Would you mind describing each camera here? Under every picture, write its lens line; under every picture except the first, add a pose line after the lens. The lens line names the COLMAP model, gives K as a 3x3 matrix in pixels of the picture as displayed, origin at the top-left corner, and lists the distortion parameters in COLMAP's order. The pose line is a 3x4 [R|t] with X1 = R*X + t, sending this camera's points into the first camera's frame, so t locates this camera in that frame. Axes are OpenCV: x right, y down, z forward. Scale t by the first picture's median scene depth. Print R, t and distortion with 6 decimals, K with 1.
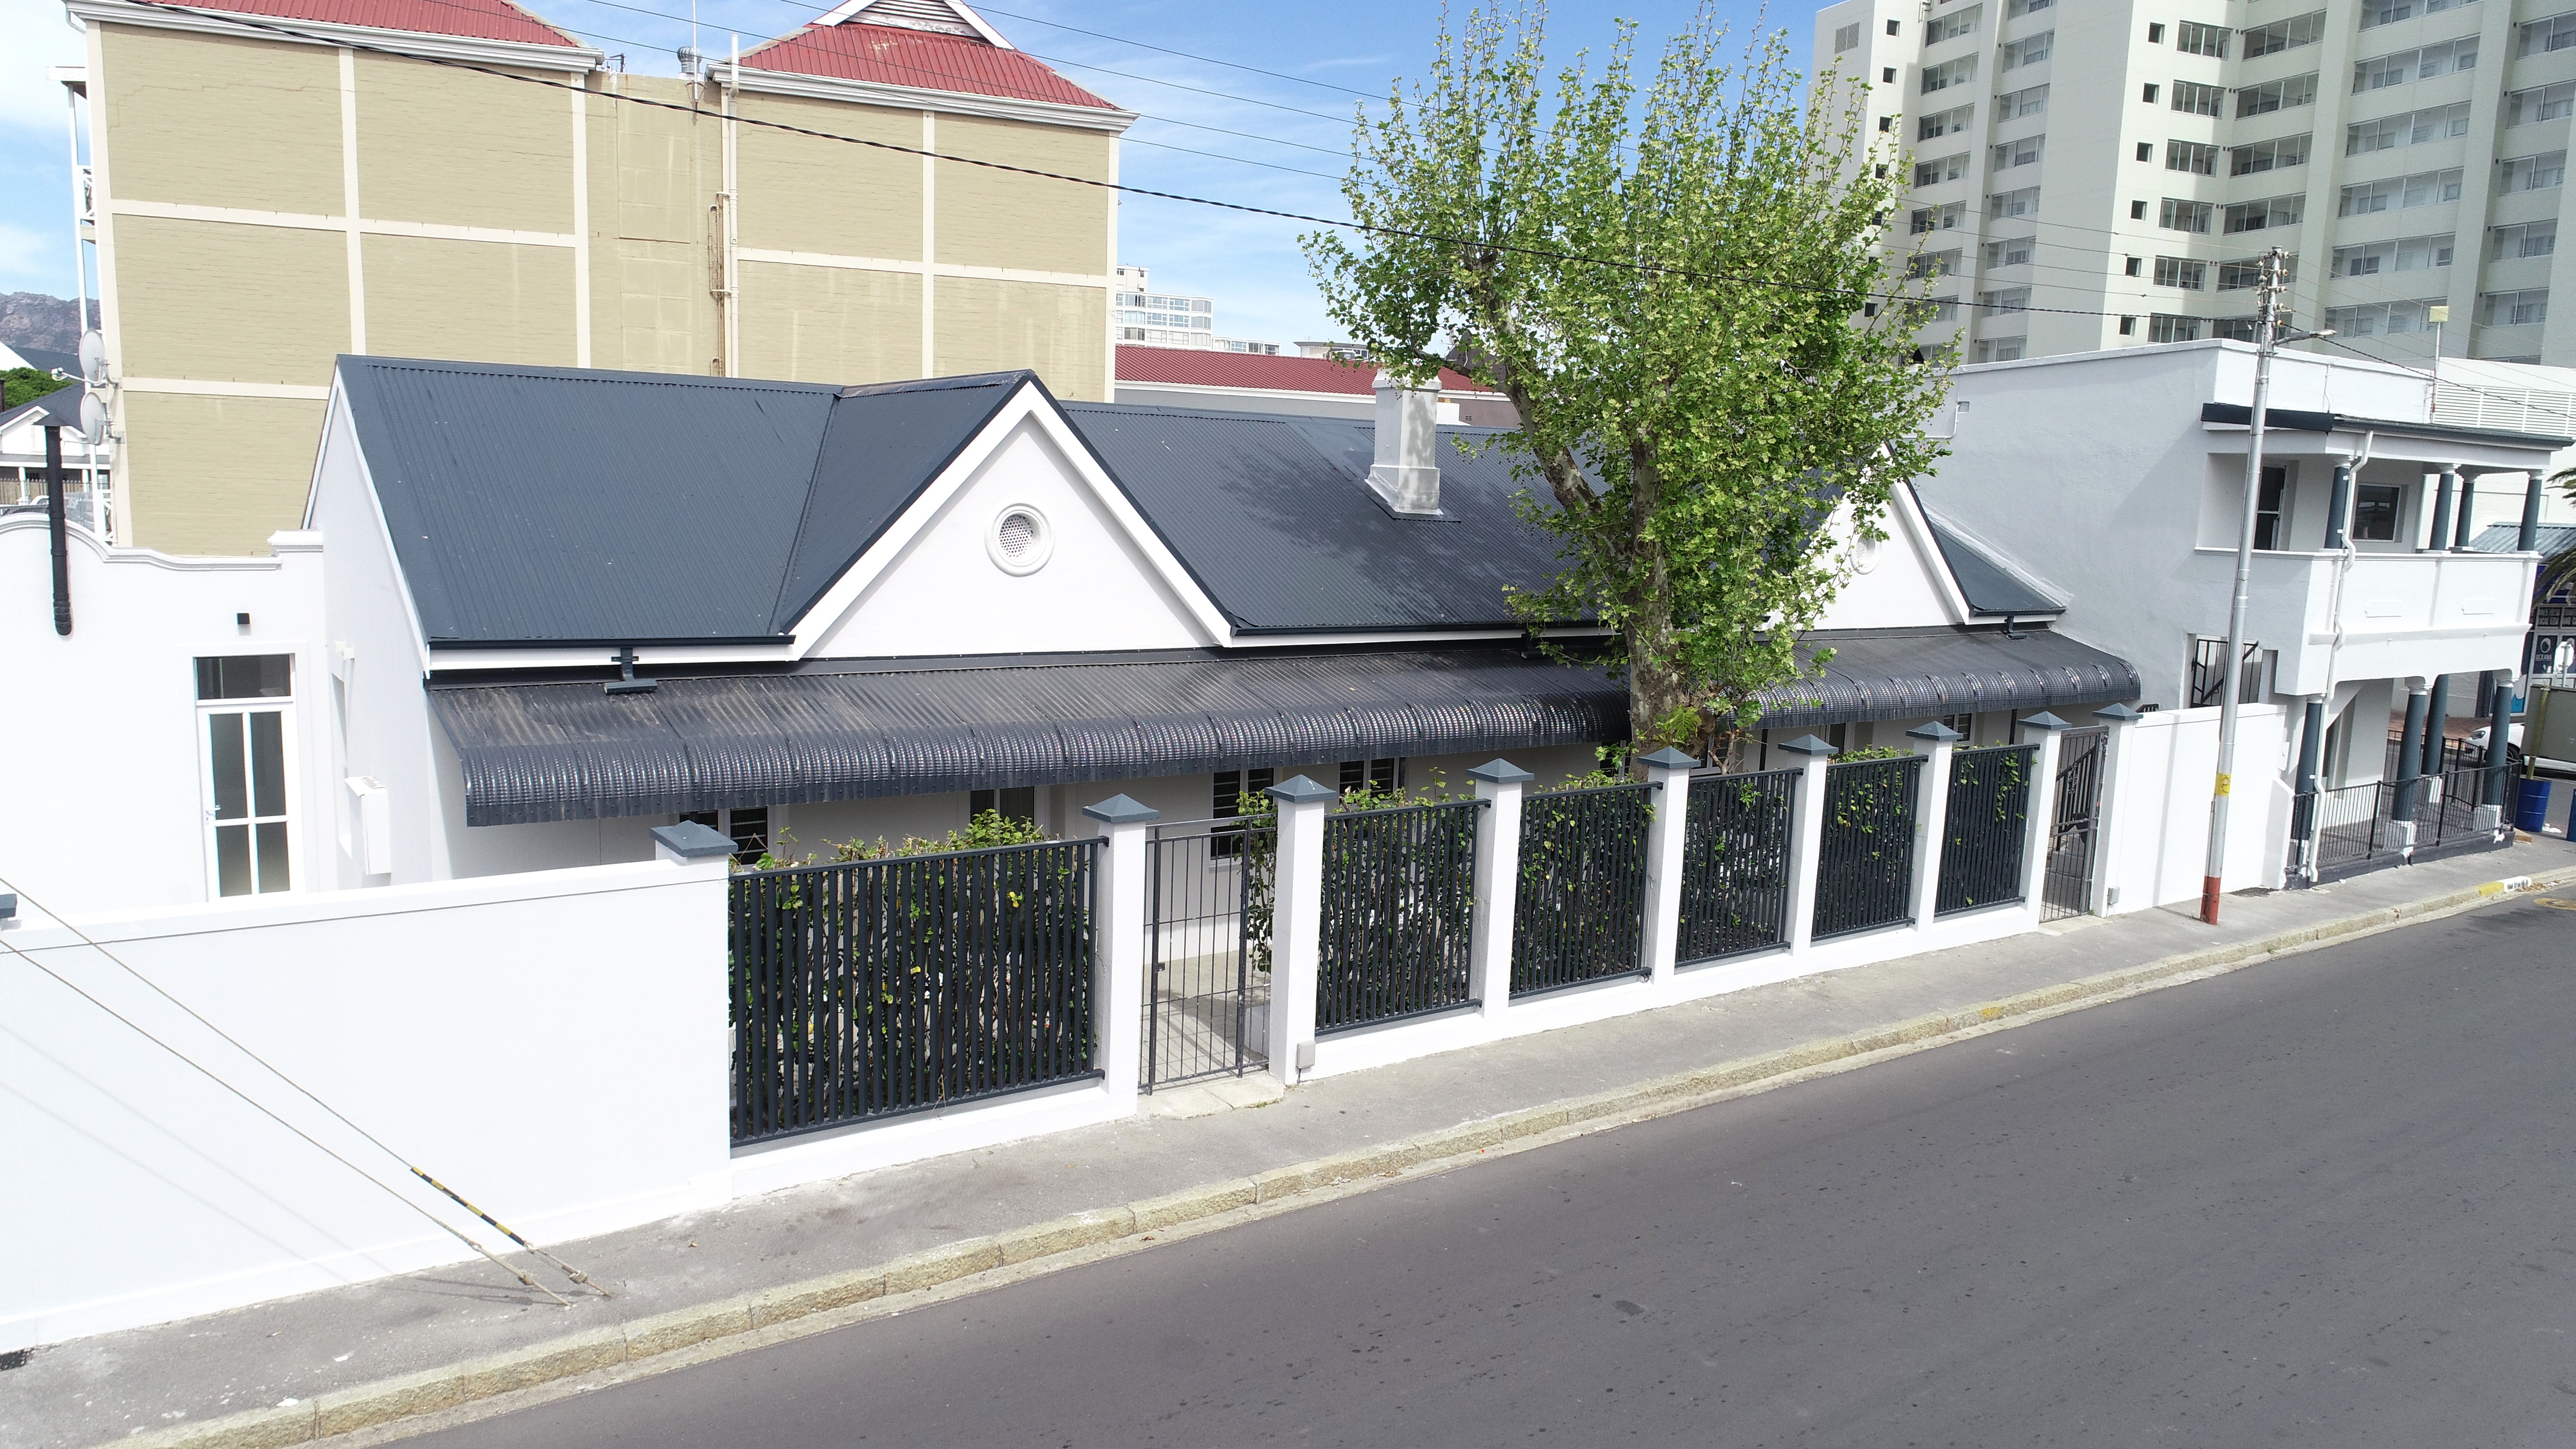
lens RADIAL K [[1725.7, 0, 1293.2], [0, 1725.7, 730.4], [0, 0, 1]] dist [-0.001338, 0.001909]
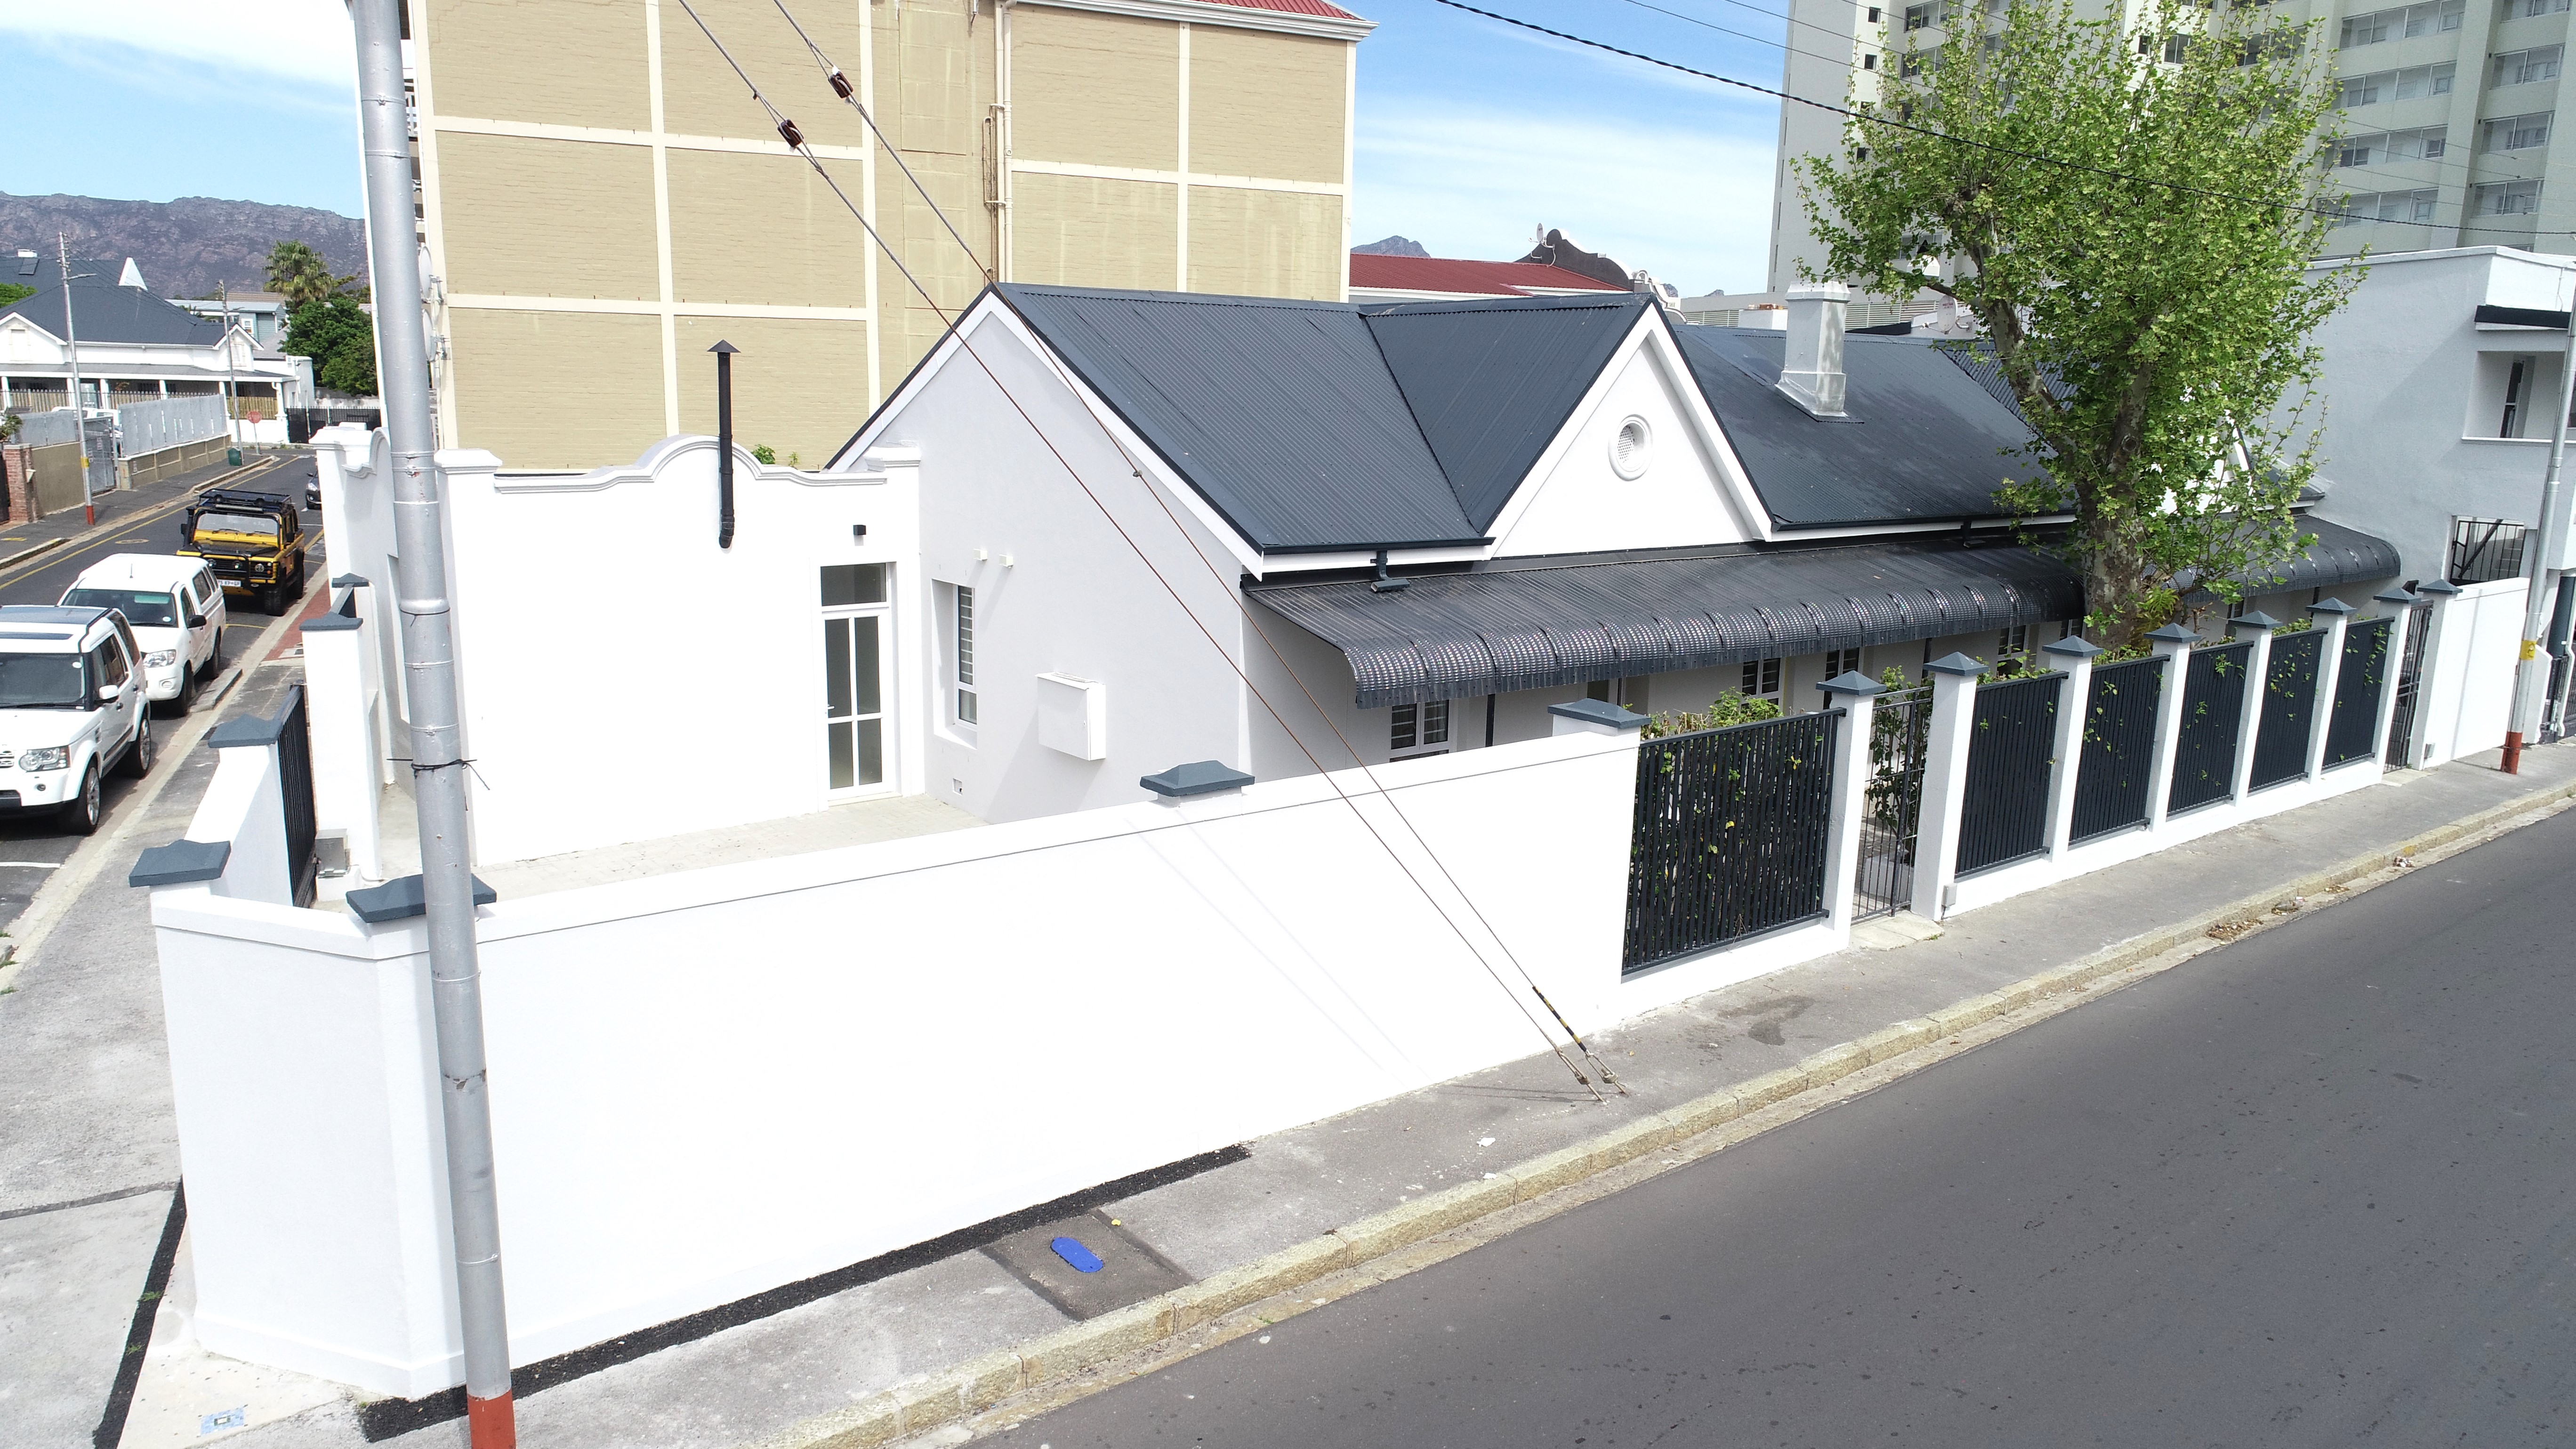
lens RADIAL K [[1725.7, 0, 1293.2], [0, 1725.7, 730.4], [0, 0, 1]] dist [-0.001338, 0.001909]
pose [[0.998116, -0.022633, 0.057024, -0.375176], [0.019131, 0.997940, 0.061230, -0.000737], [-0.058293, -0.060024, 0.996493, -0.089238]]
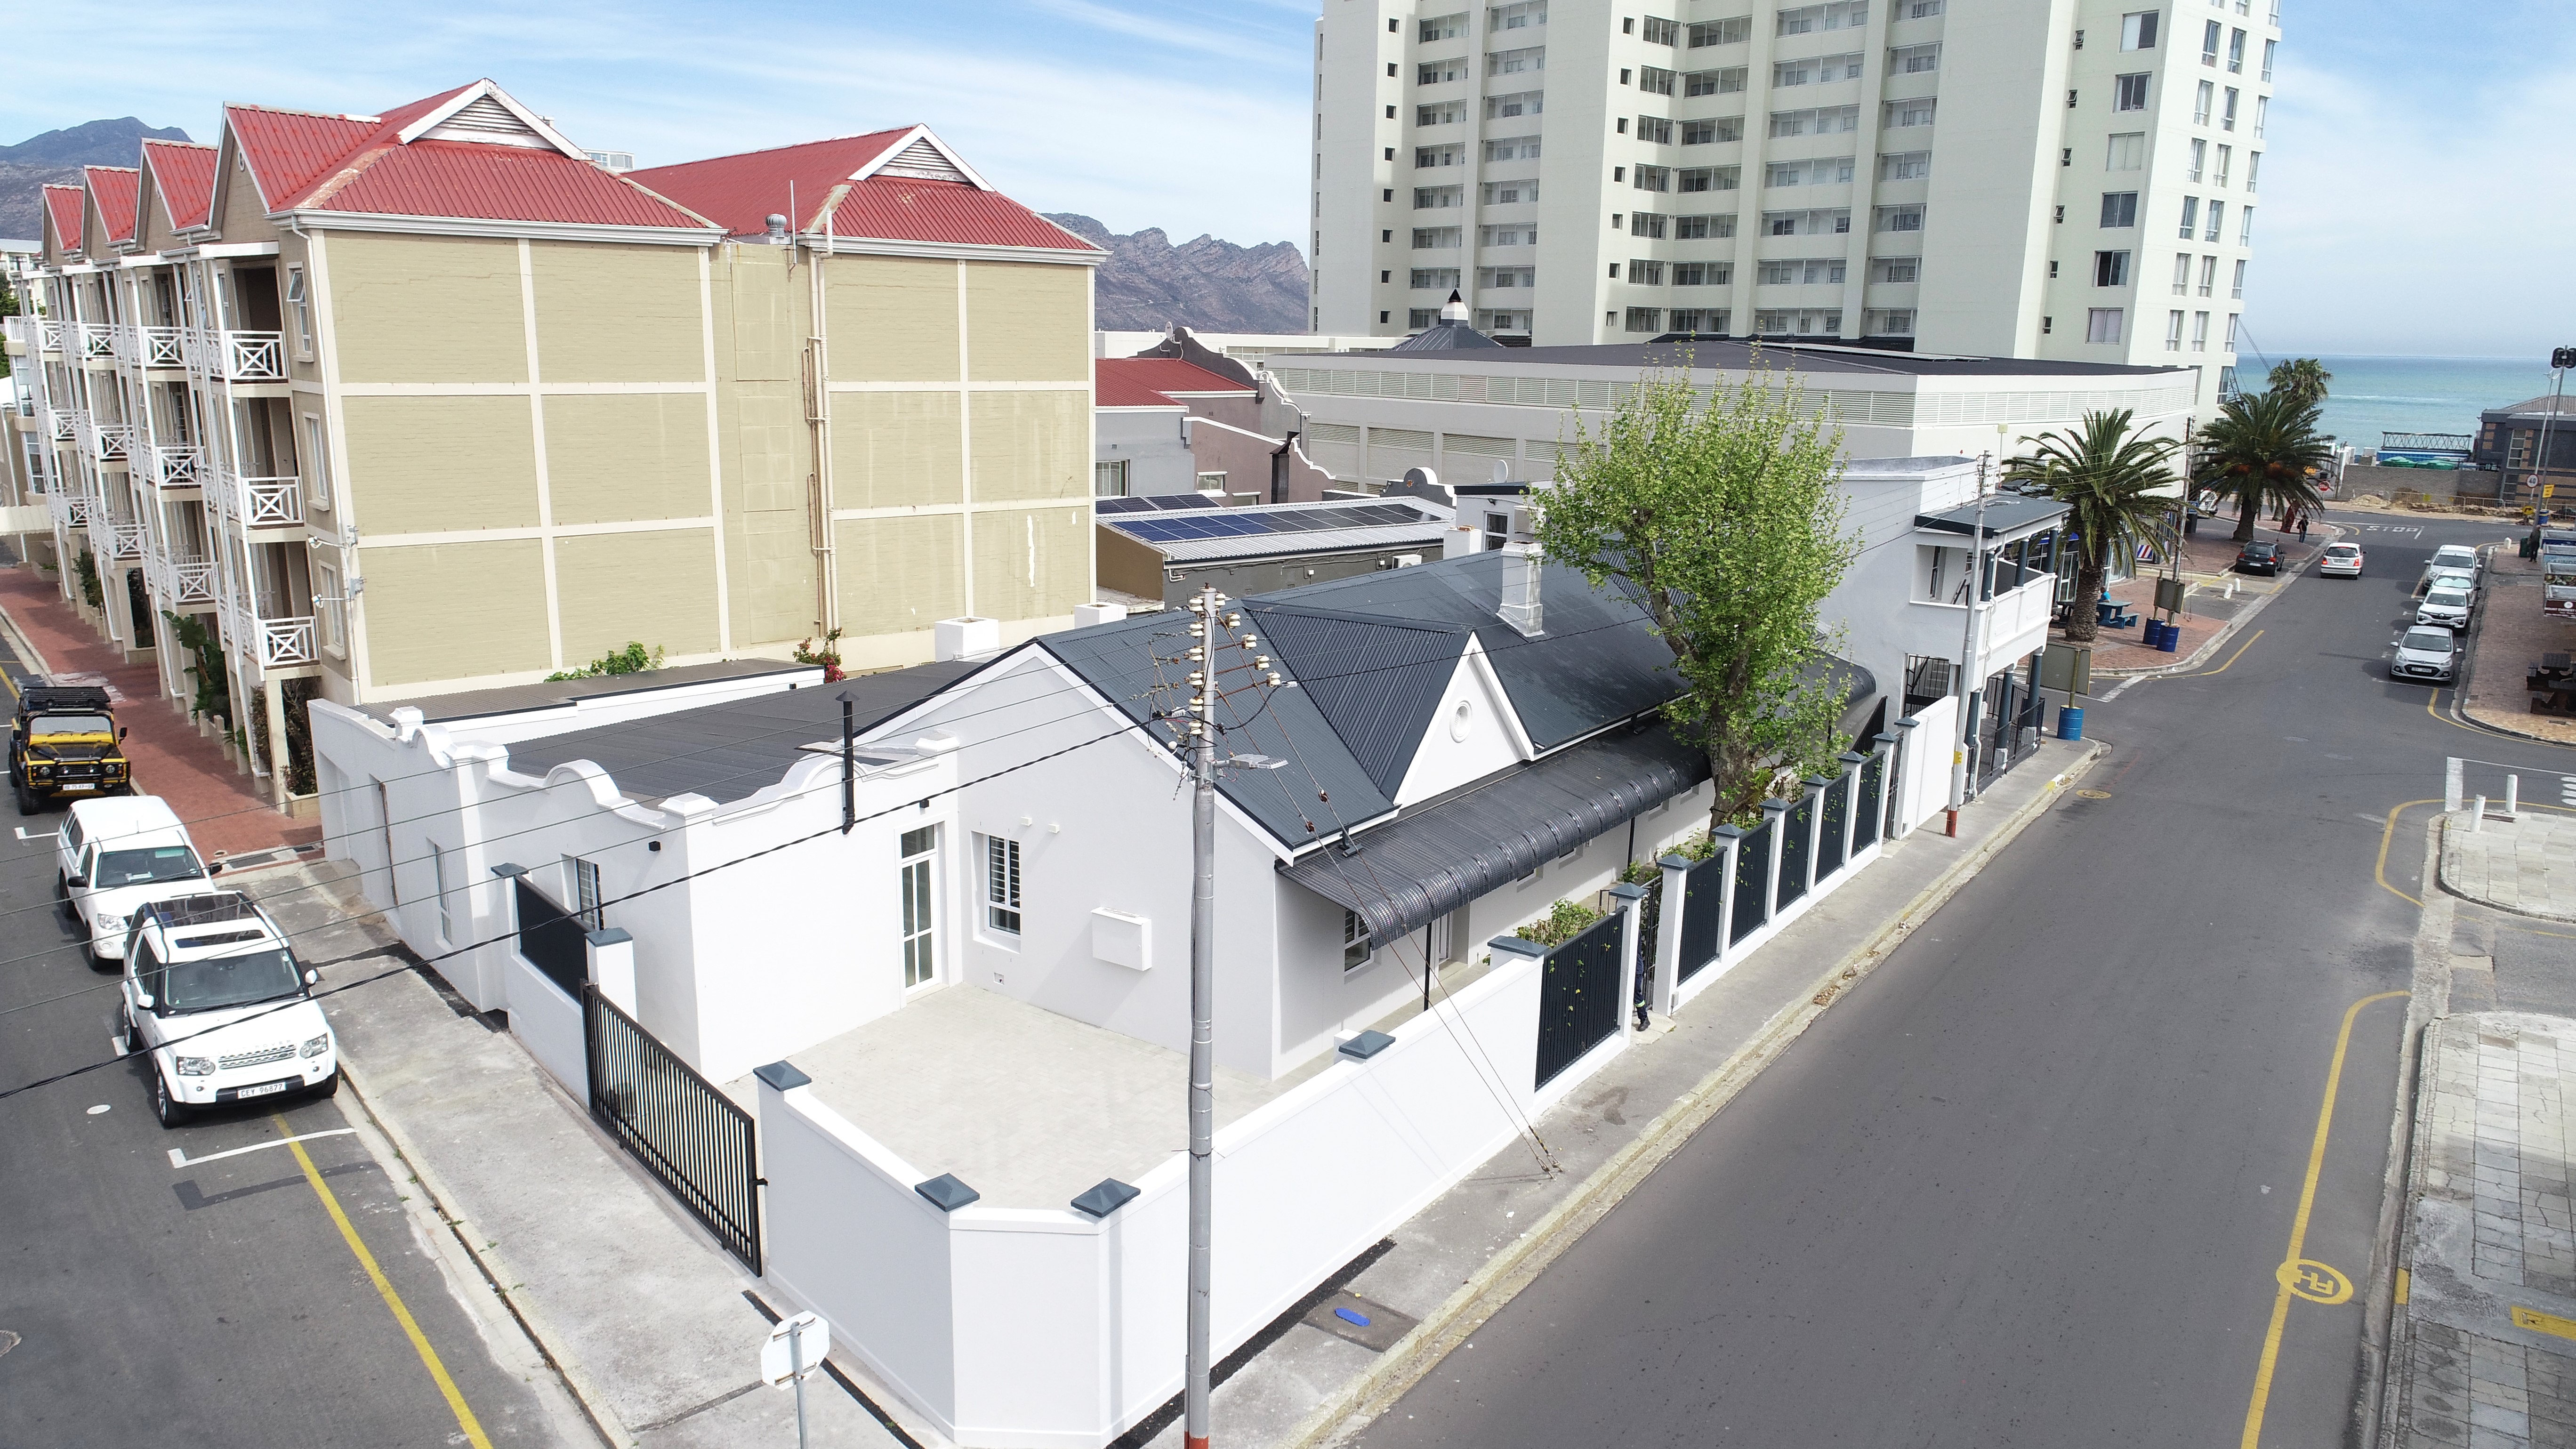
lens RADIAL K [[1725.7, 0, 1293.2], [0, 1725.7, 730.4], [0, 0, 1]] dist [-0.001338, 0.001909]
pose [[0.941291, -0.091350, 0.325003, -0.731178], [0.060509, 0.992757, 0.103790, -0.243028], [-0.332131, -0.078030, 0.940000, -0.452717]]
